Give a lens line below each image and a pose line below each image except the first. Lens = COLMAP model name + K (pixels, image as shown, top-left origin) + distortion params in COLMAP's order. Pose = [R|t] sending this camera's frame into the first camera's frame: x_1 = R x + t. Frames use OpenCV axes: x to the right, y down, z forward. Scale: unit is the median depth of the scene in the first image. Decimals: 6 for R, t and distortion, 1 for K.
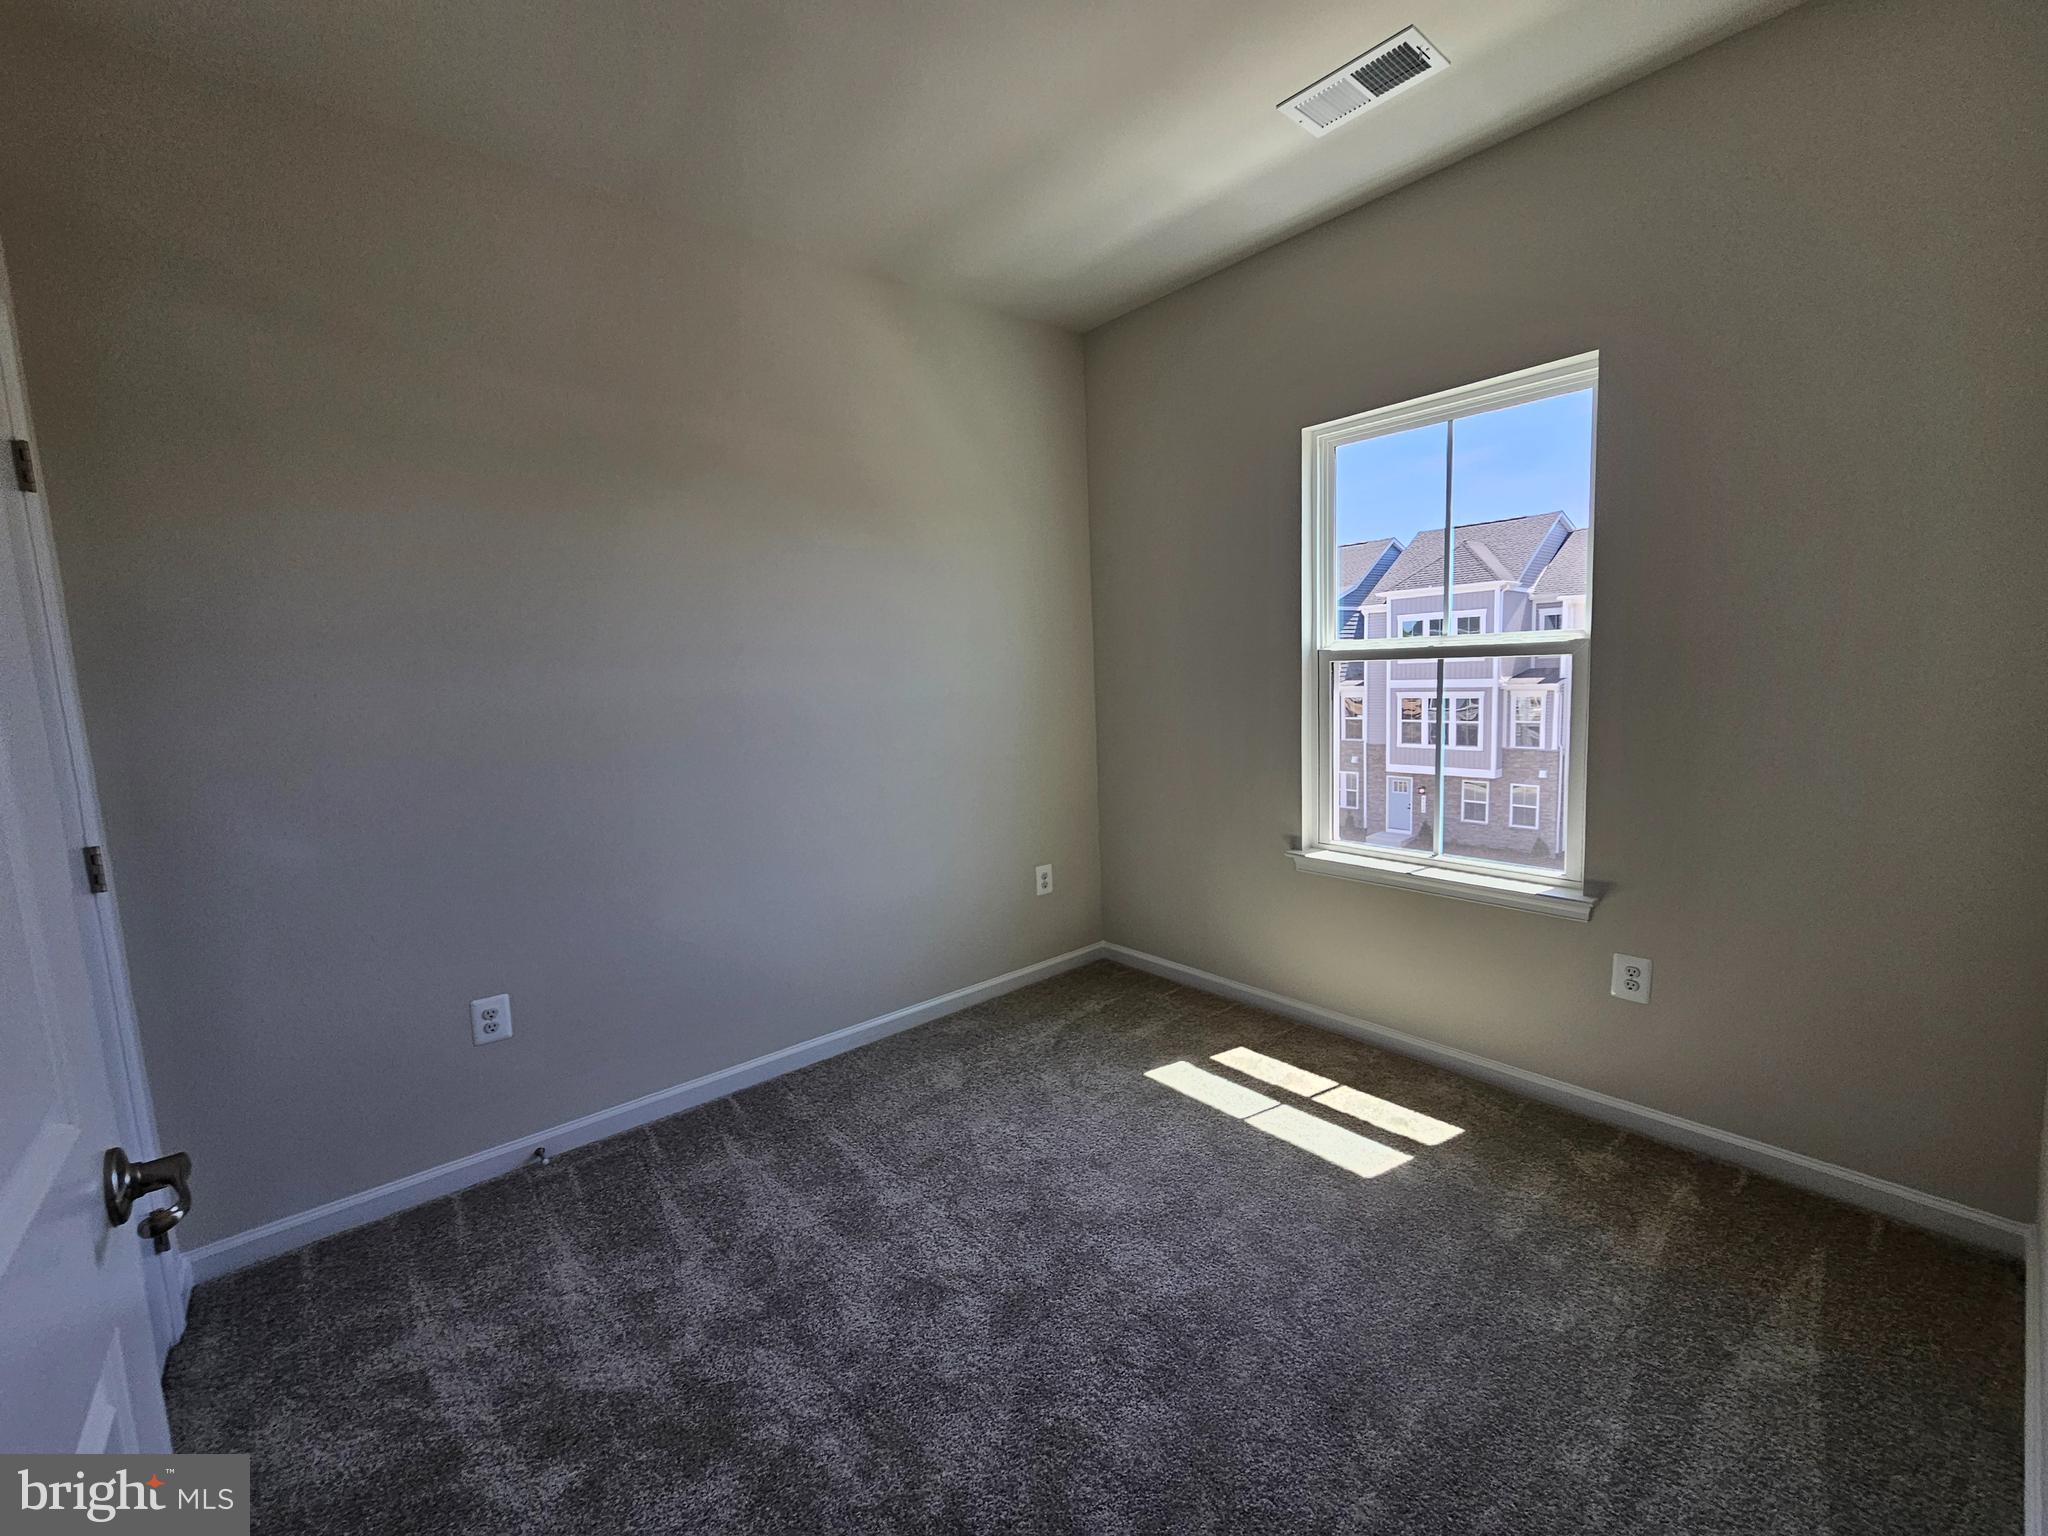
lens RADIAL K [[845.0, 0, 1032.9], [0, 845.0, 761.6], [0, 0, 1]] dist [-0.006942, 0.004636]
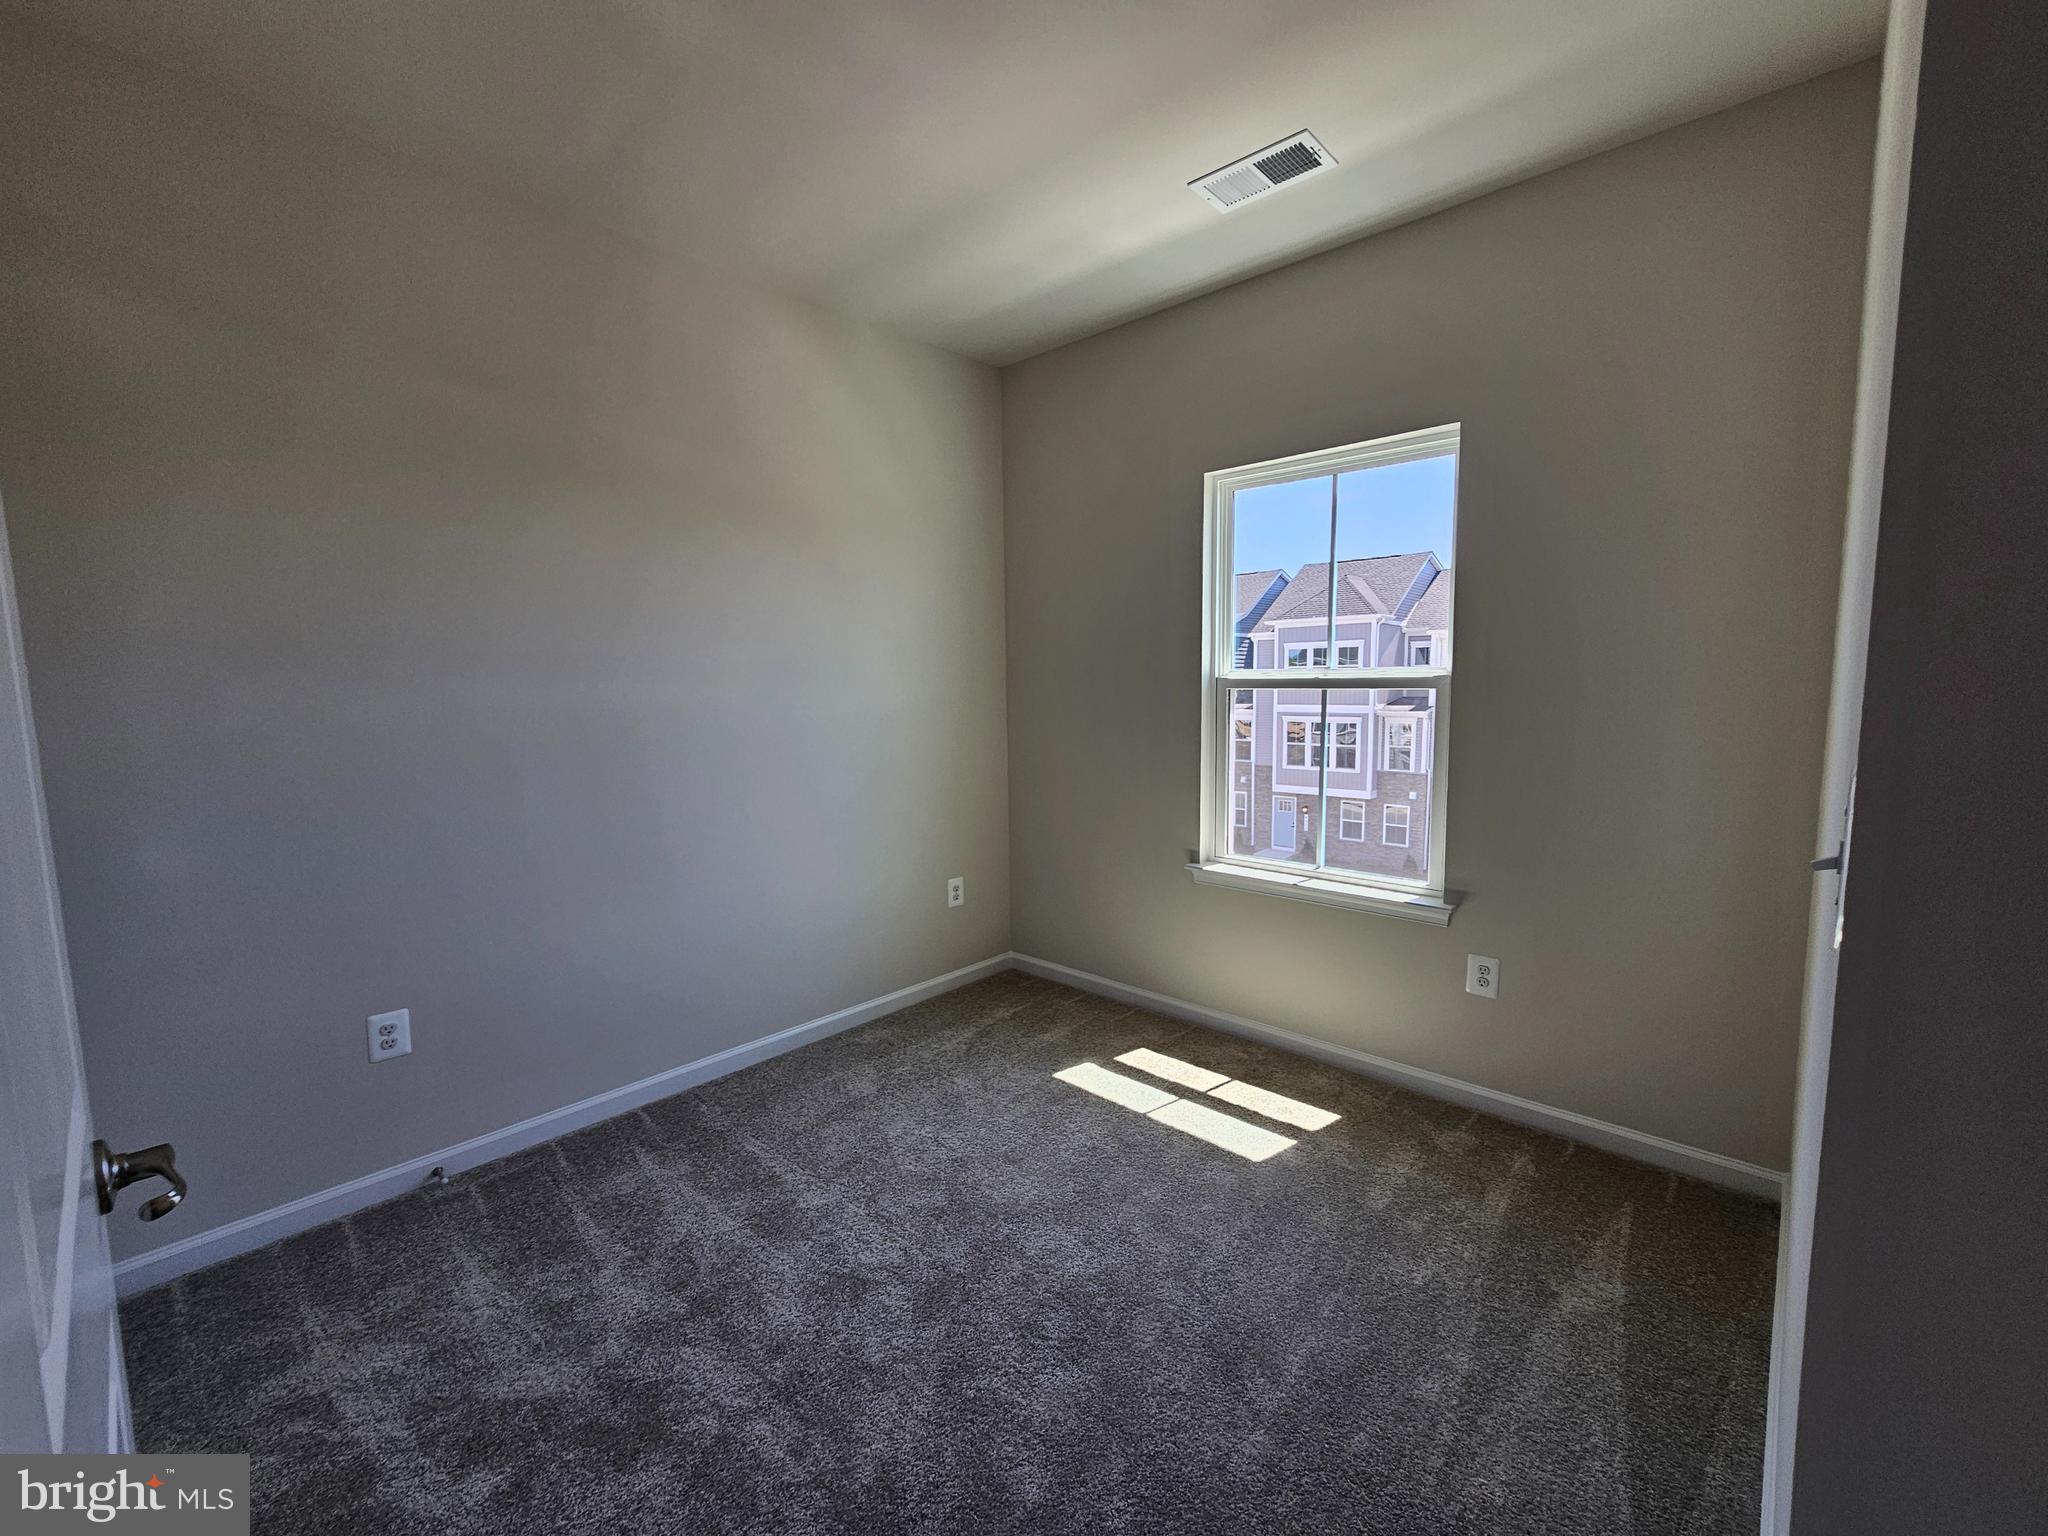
lens RADIAL K [[837.2, 0, 1033.7], [0, 837.2, 768.4], [0, 0, 1]] dist [-0.008469, 0.004886]
pose [[0.992925, 0.015253, 0.117757, -0.025664], [-0.013916, 0.999829, -0.012169, 0.000278], [-0.117922, 0.010444, 0.992968, -0.047017]]
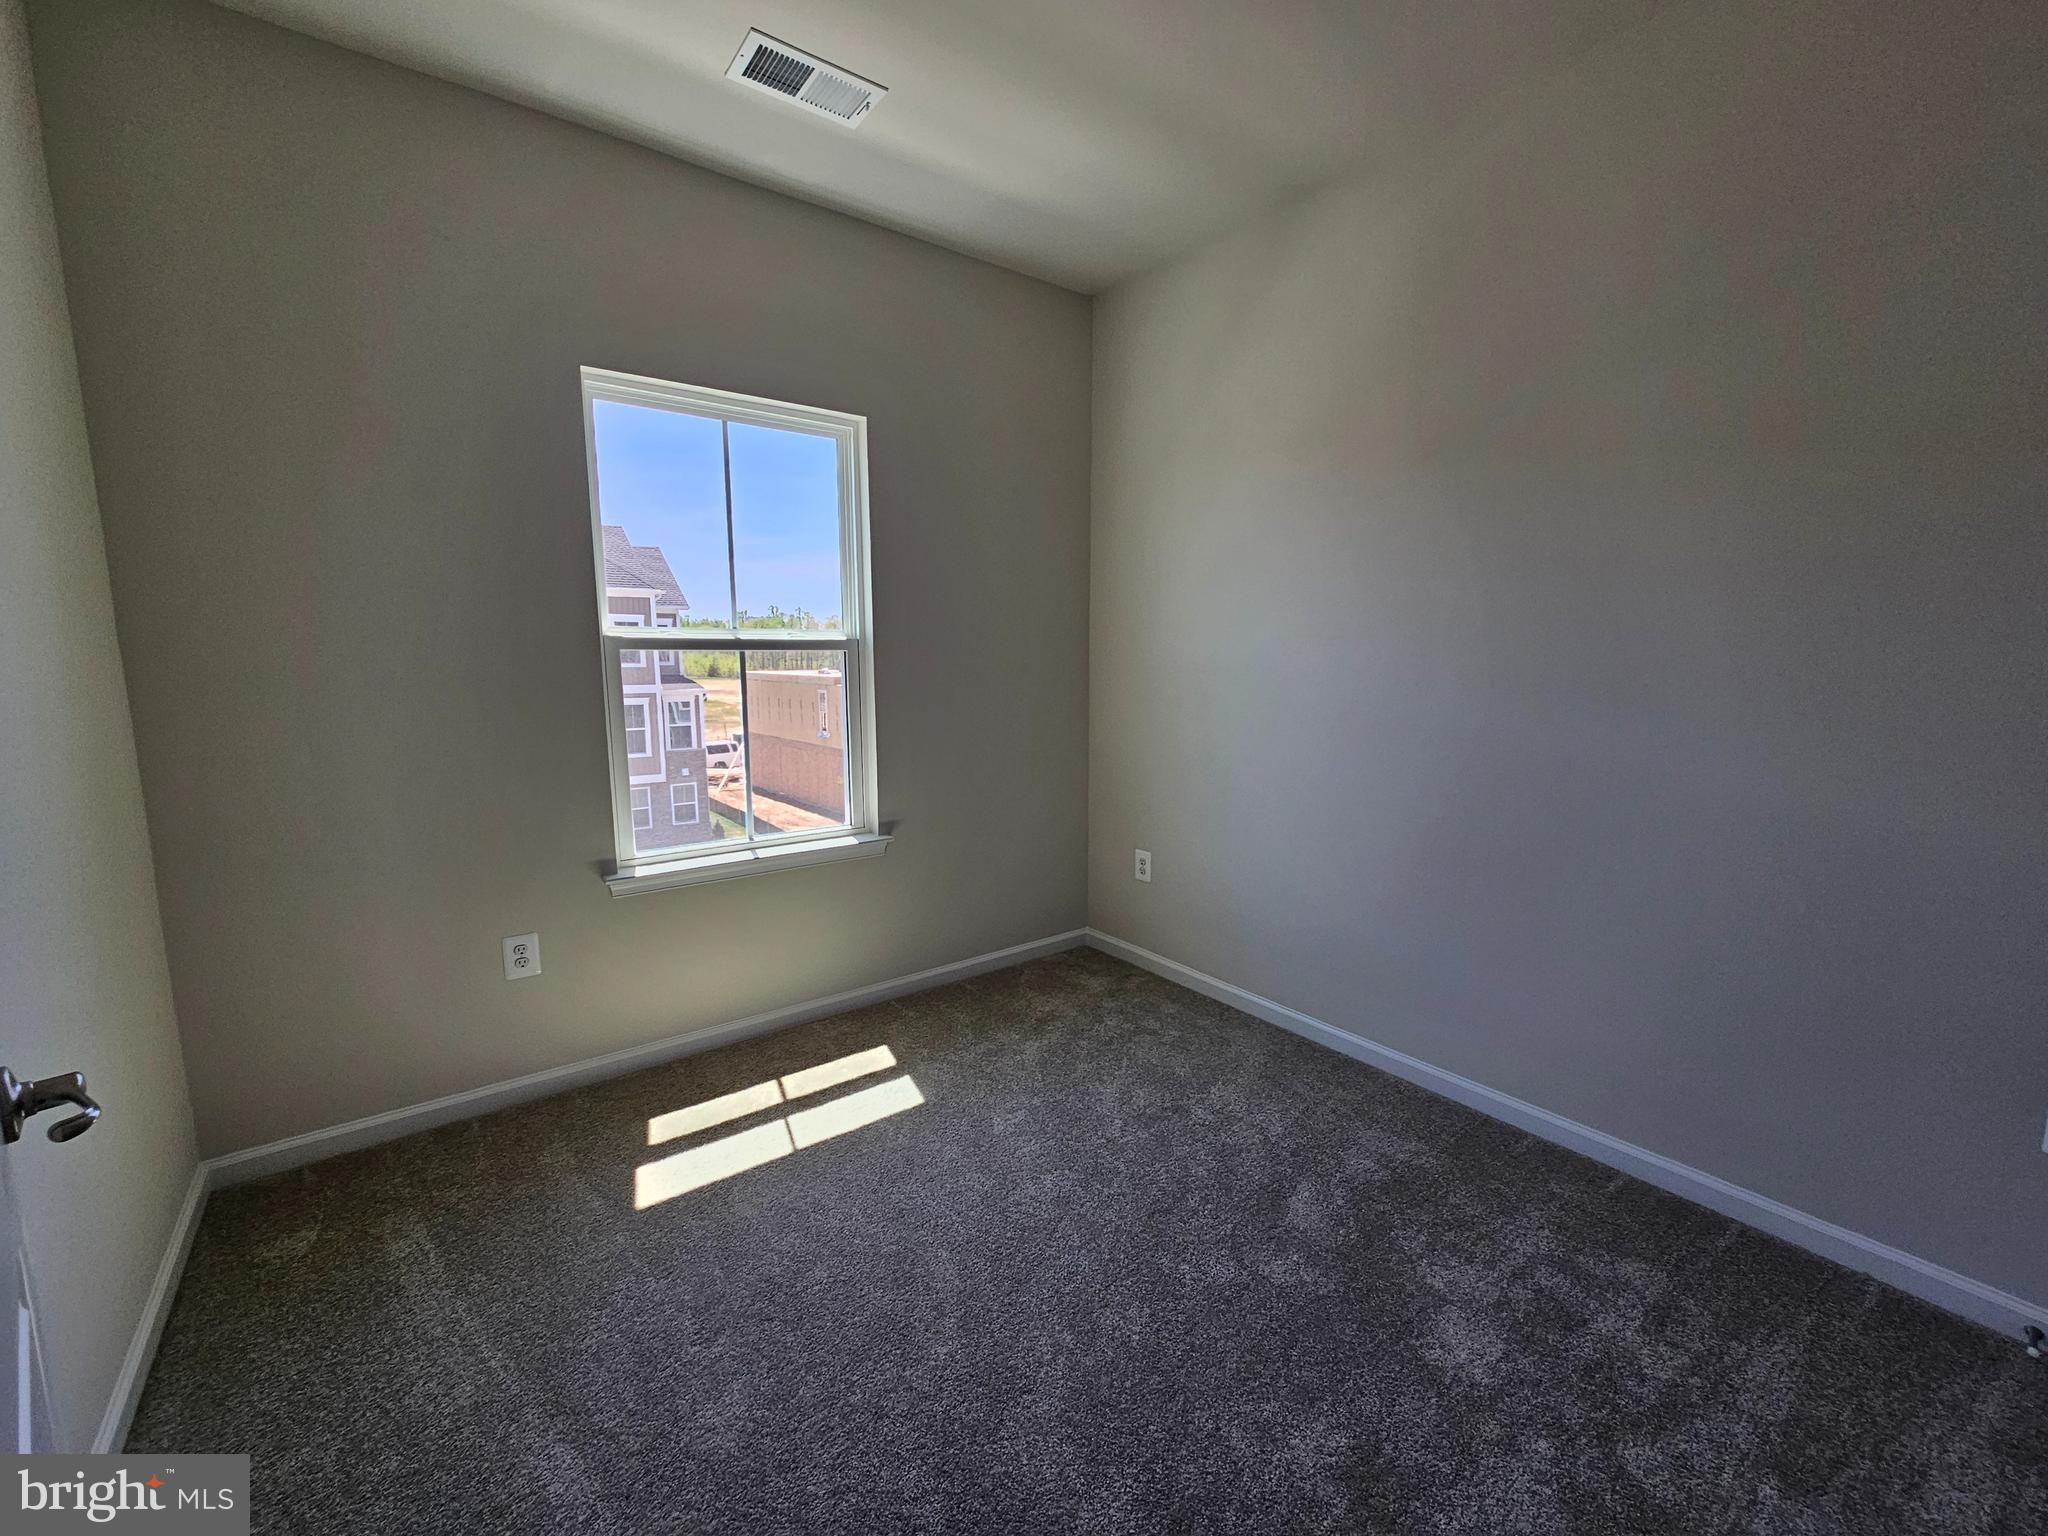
lens RADIAL K [[842.4, 0, 1037.8], [0, 842.4, 769.4], [0, 0, 1]] dist [-0.000064, 0.000898]
pose [[0.049808, -0.106564, 0.993058, -0.662891], [0.105571, 0.989283, 0.100863, -0.052348], [-0.993164, 0.099814, 0.060525, 0.707017]]
